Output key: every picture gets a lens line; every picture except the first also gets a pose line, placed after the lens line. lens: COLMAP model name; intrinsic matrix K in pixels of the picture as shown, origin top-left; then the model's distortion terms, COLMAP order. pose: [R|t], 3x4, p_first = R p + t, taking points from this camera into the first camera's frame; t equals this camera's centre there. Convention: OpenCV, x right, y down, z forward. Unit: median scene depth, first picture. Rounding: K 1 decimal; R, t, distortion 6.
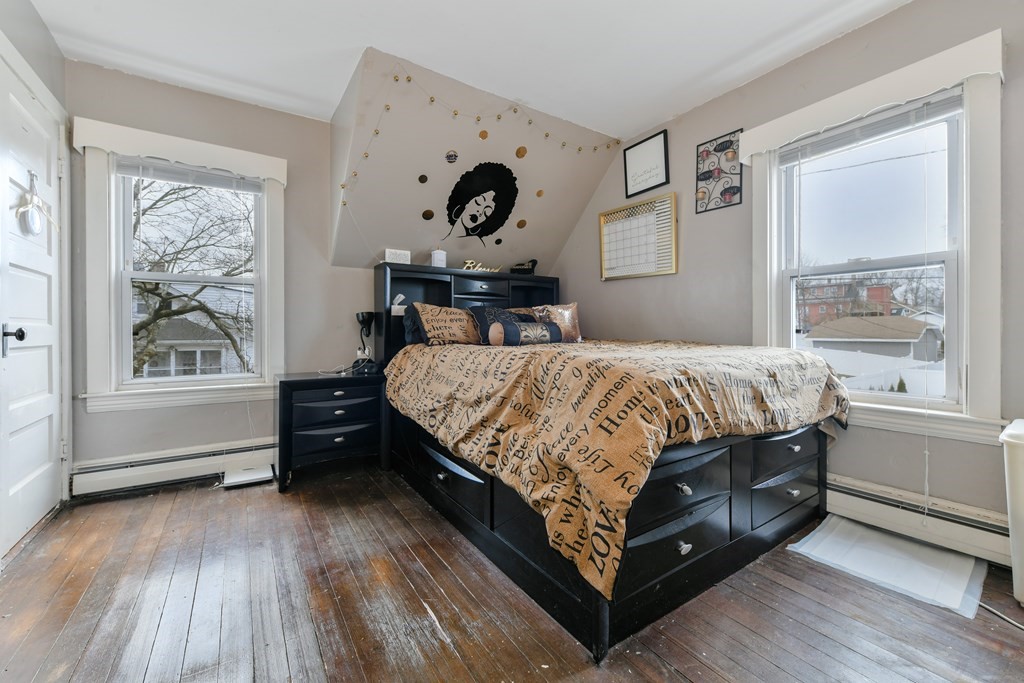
lens RADIAL K [[397.9, 0, 513.0], [0, 397.9, 330.5], [0, 0, 1]] dist [-0.001250, -0.000007]
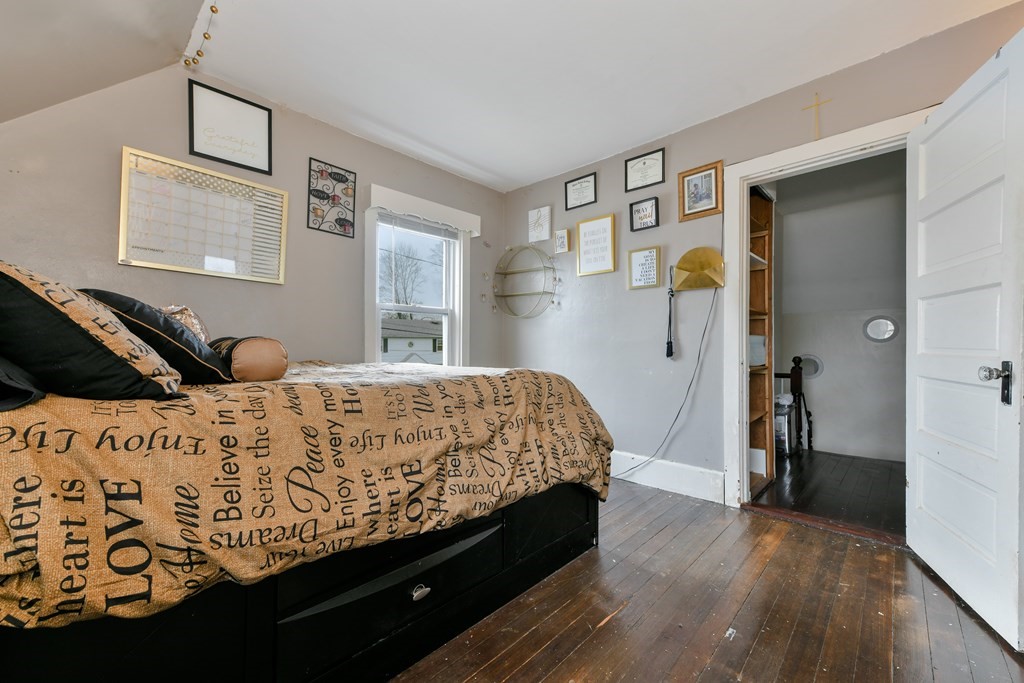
lens RADIAL K [[403.1, 0, 518.5], [0, 403.1, 344.6], [0, 0, 1]] dist [0.000526, -0.000019]
pose [[-0.216108, 0.007535, 0.976340, -0.627789], [-0.001050, 0.999968, -0.007950, -0.006091], [-0.976369, -0.002744, -0.216093, 0.759738]]
